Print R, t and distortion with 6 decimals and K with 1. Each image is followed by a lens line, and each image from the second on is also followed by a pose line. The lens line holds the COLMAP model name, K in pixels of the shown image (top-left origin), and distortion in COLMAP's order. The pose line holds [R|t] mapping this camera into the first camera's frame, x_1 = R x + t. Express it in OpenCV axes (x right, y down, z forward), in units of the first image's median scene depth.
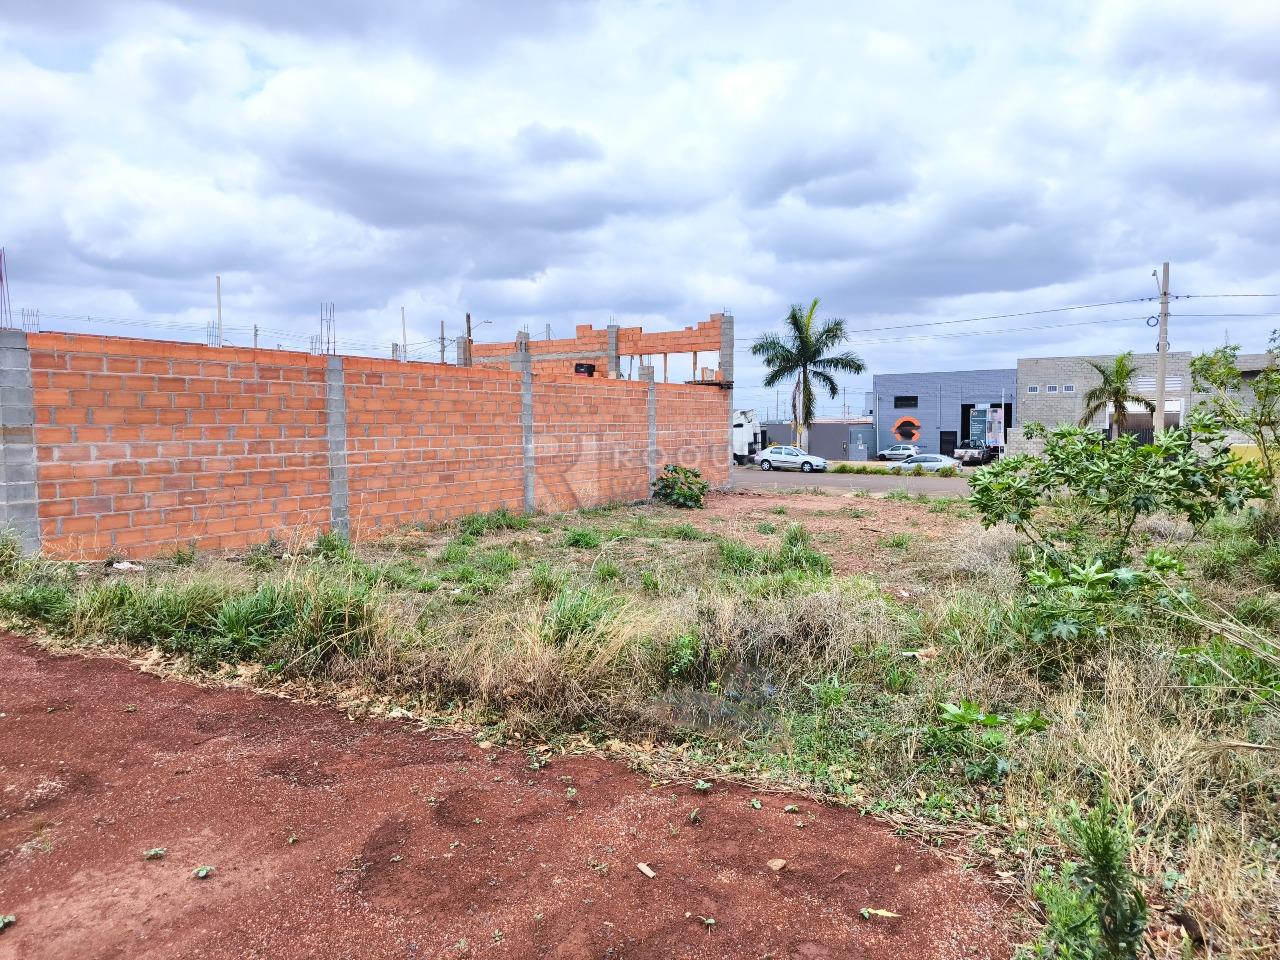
lens RADIAL K [[898.5, 0, 641.5], [0, 898.5, 469.4], [0, 0, 1]] dist [0.048470, -0.025836]
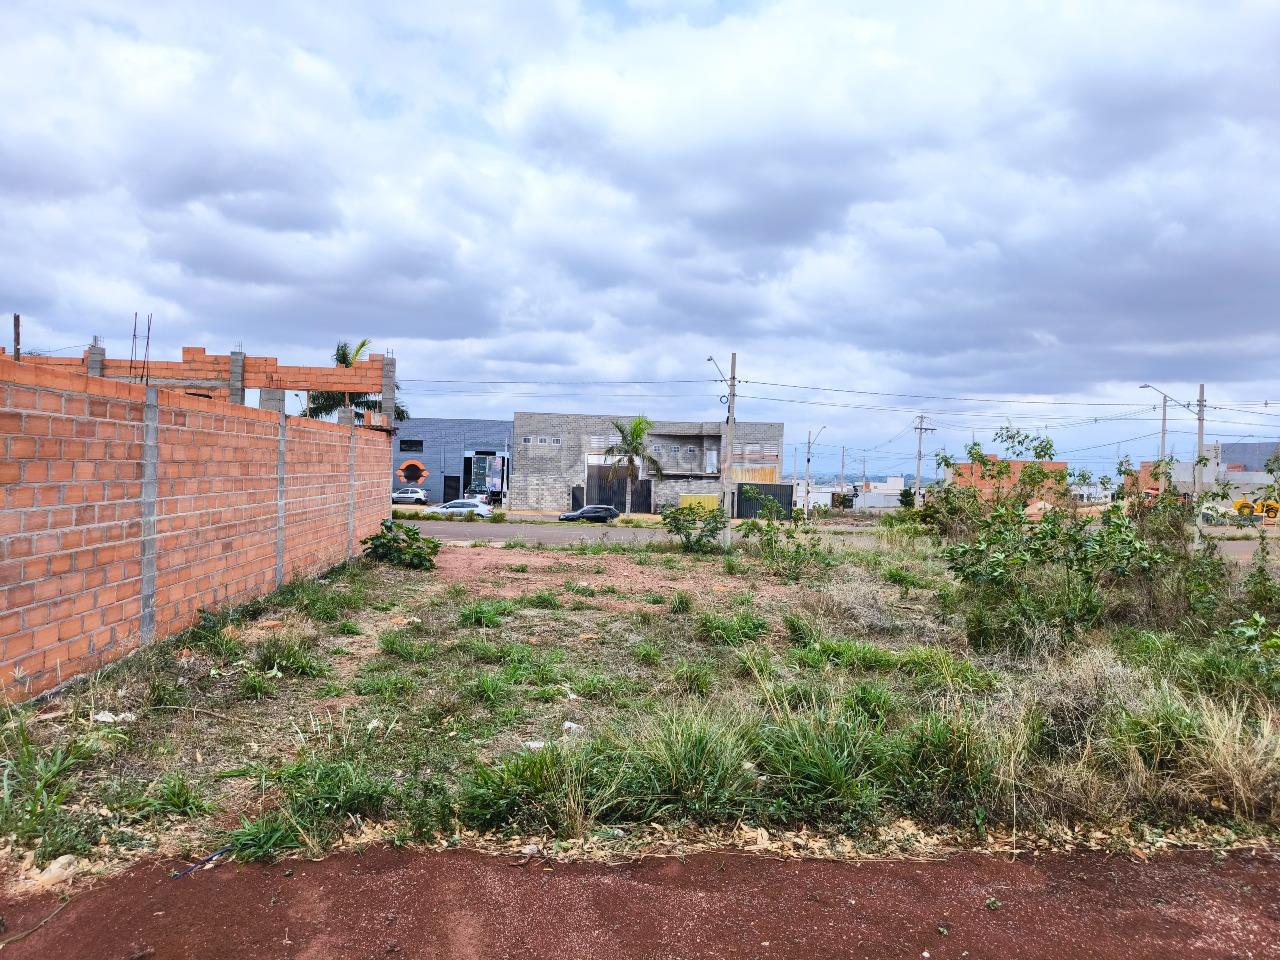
lens RADIAL K [[898.5, 0, 653.6], [0, 898.5, 514.8], [0, 0, 1]] dist [0.048470, -0.025836]
pose [[0.805649, -0.002896, 0.592387, -0.165517], [-0.001534, 0.999975, 0.006974, -0.010348], [-0.592392, -0.006527, 0.805624, 0.063576]]
